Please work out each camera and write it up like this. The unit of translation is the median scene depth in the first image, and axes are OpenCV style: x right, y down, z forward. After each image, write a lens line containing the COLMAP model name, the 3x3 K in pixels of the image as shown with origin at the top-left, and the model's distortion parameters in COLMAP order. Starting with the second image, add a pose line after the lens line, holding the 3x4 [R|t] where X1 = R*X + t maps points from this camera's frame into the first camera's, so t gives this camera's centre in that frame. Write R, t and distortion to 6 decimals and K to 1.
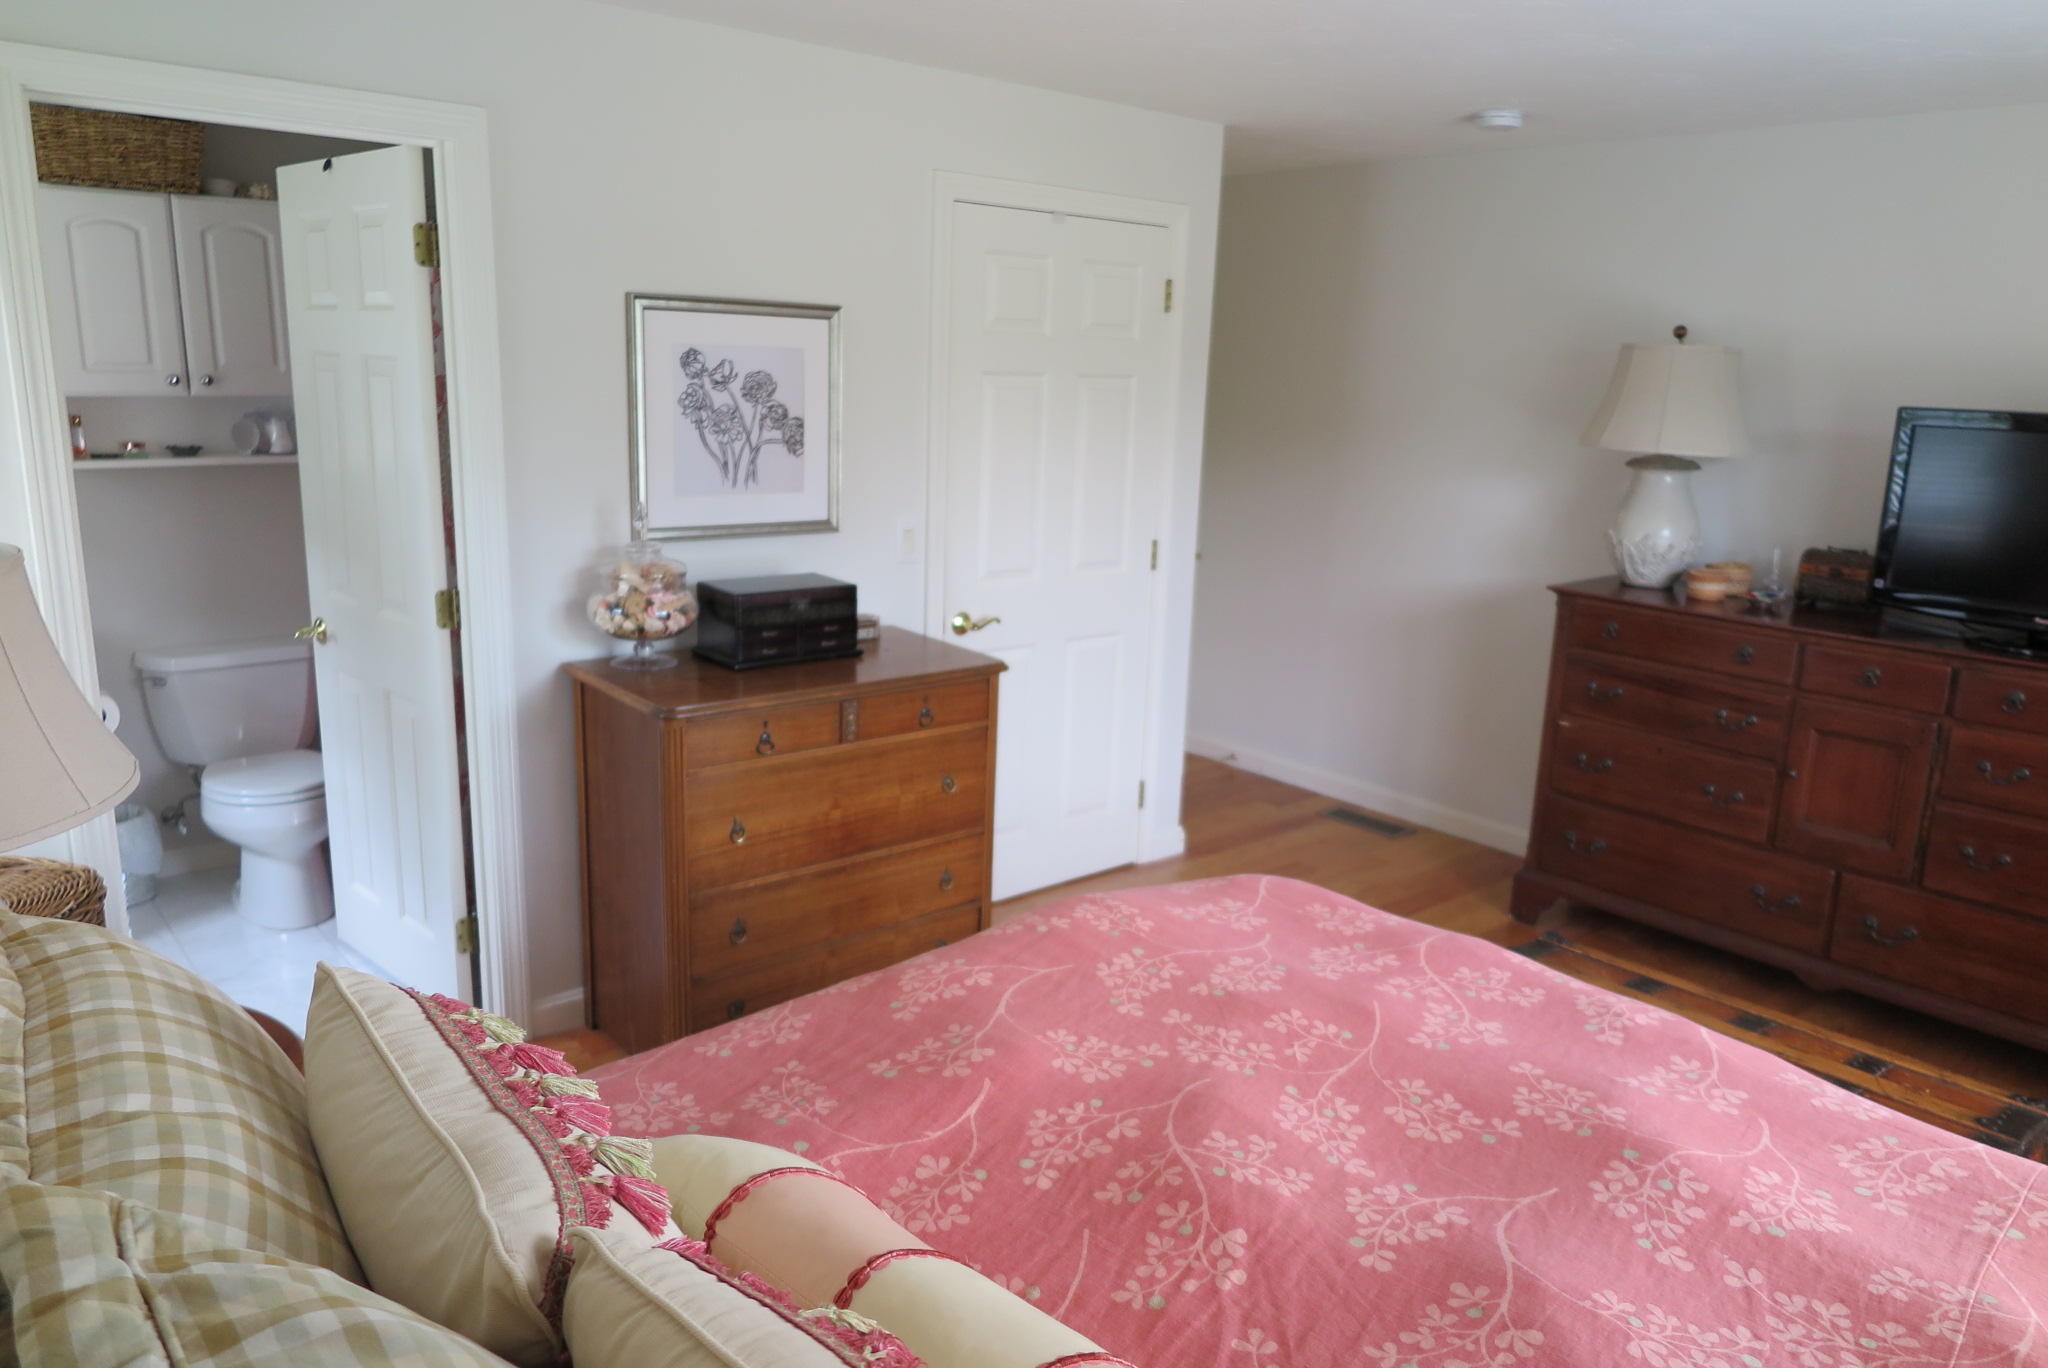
lens RADIAL K [[1408.6, 0, 1024.7], [0, 1408.6, 687.2], [0, 0, 1]] dist [-0.014196, 0.008608]
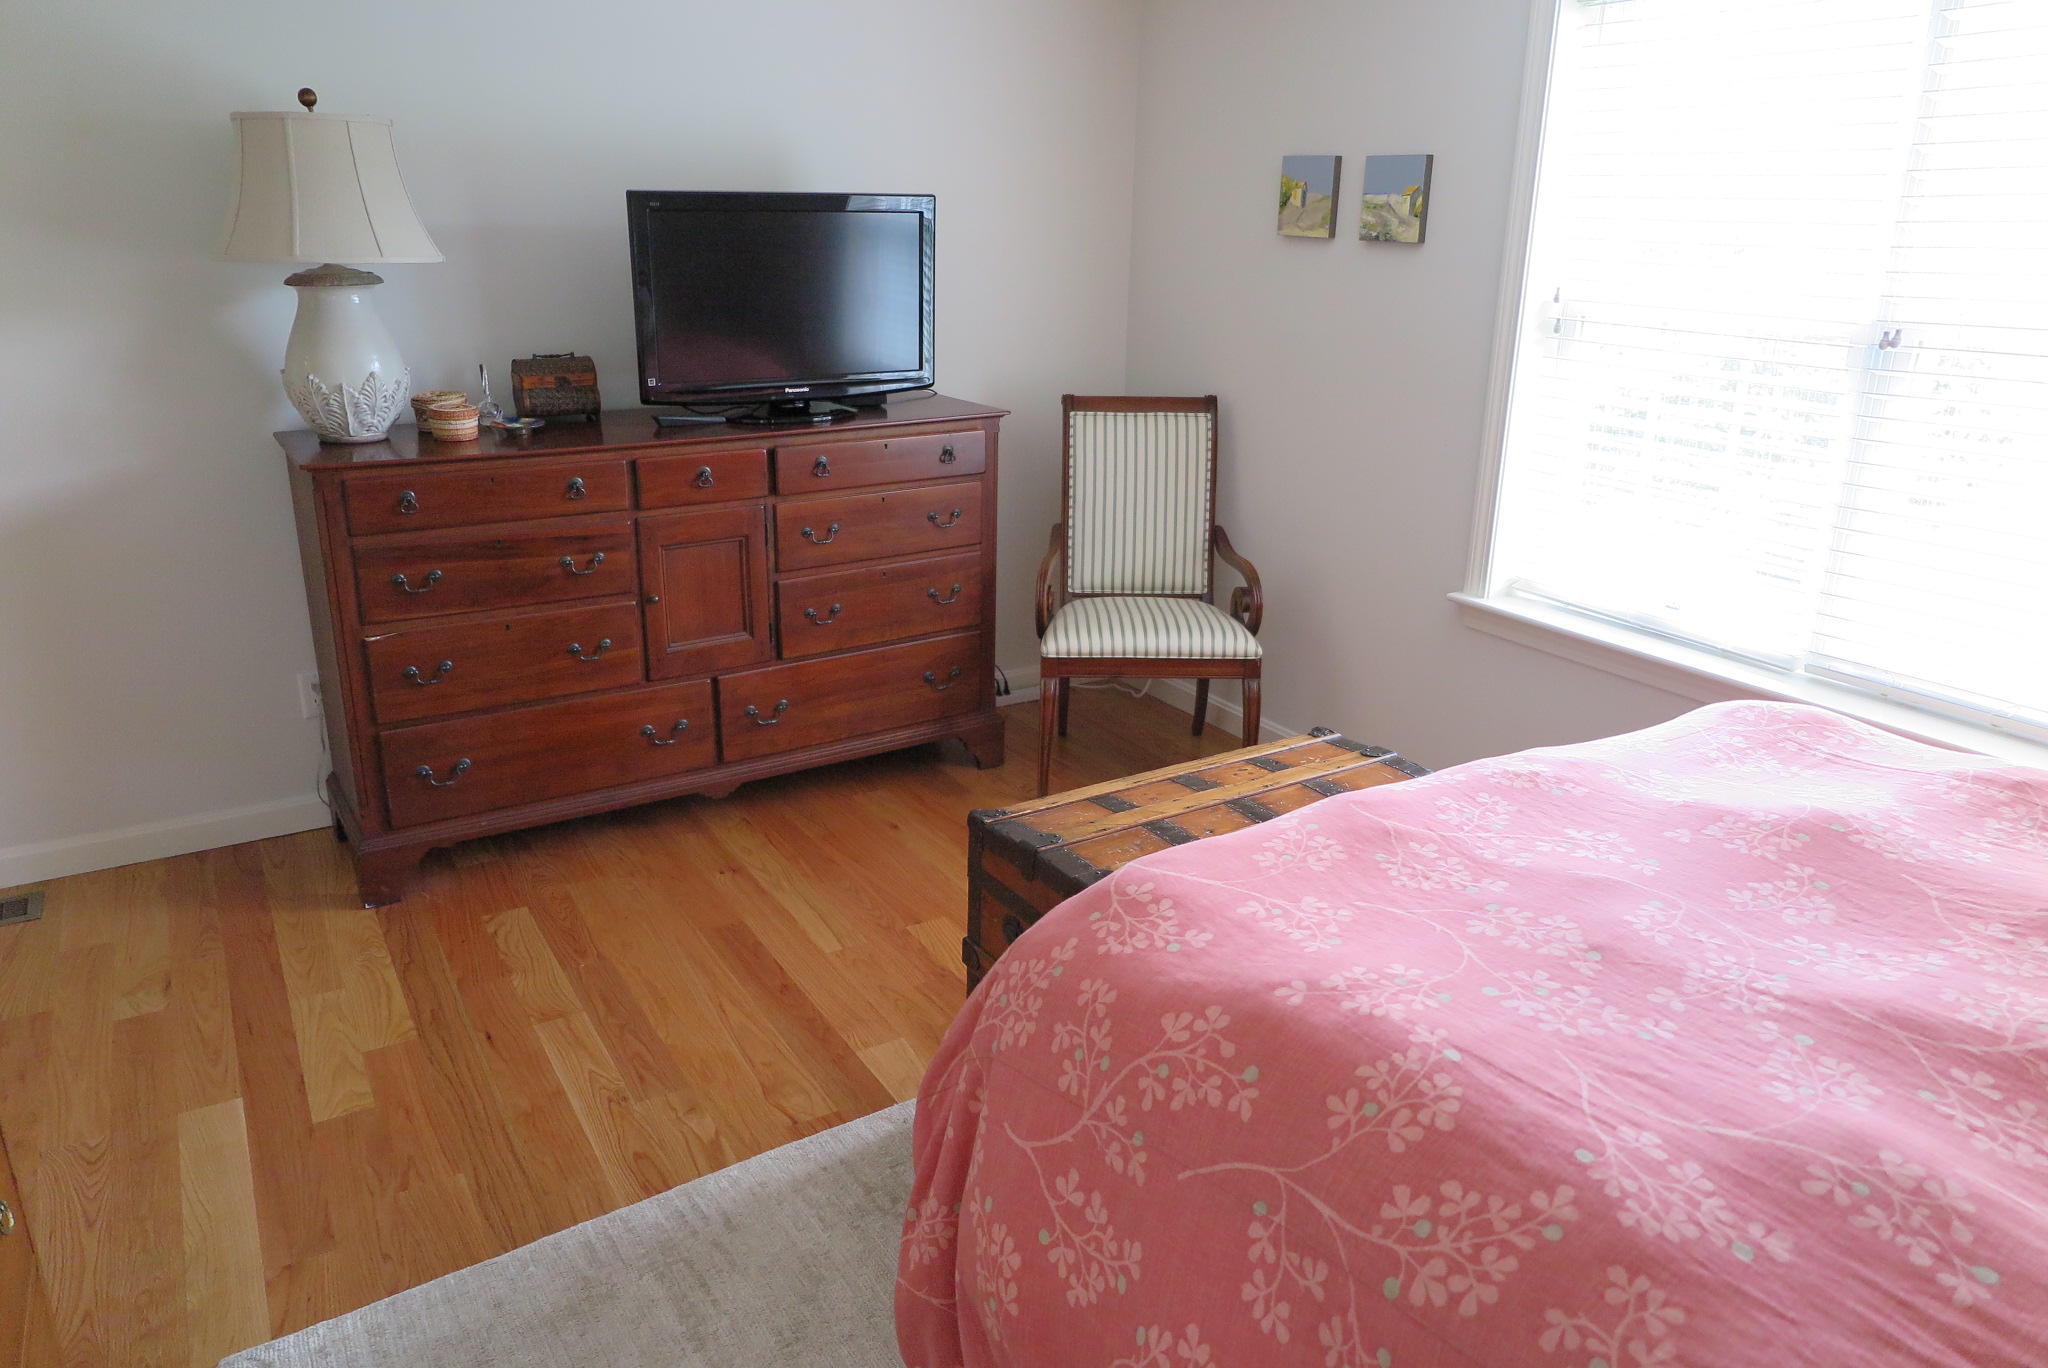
lens RADIAL K [[1408.6, 0, 1024.7], [0, 1408.6, 687.2], [0, 0, 1]] dist [-0.014196, 0.008608]
pose [[0.161428, -0.349142, 0.923060, -0.544836], [0.219627, 0.924581, 0.311308, -0.221344], [-0.962135, 0.152475, 0.225935, 1.017337]]
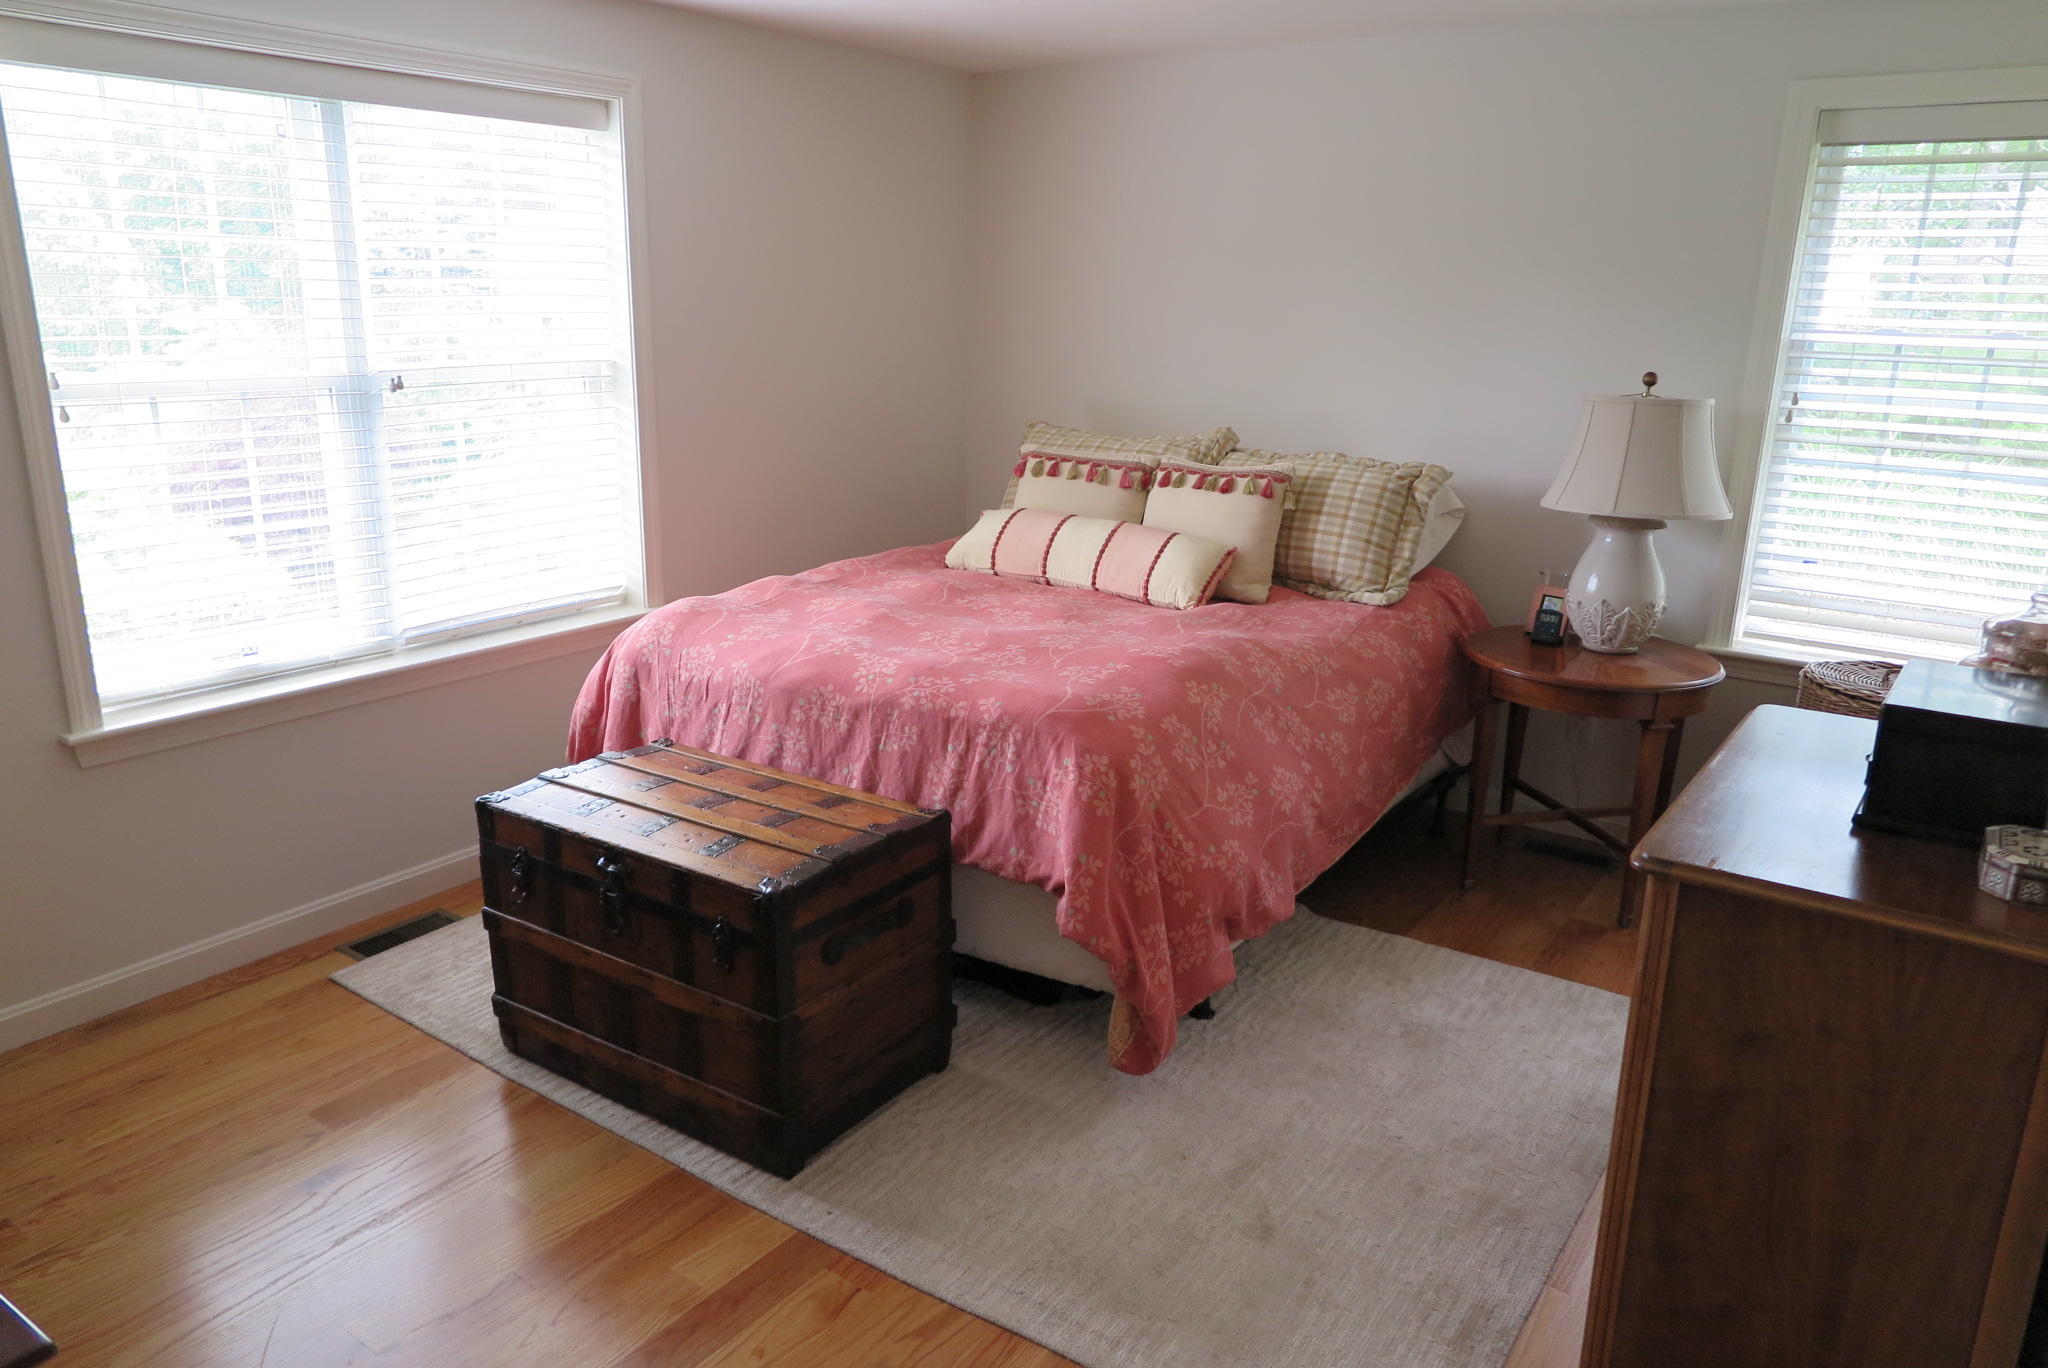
lens RADIAL K [[1408.6, 0, 1024.7], [0, 1408.6, 687.2], [0, 0, 1]] dist [-0.014196, 0.008608]
pose [[-0.969686, 0.013902, -0.243958, 0.580106], [-0.106520, 0.874476, 0.473228, -0.517561], [0.219914, 0.484869, -0.846487, 2.323914]]
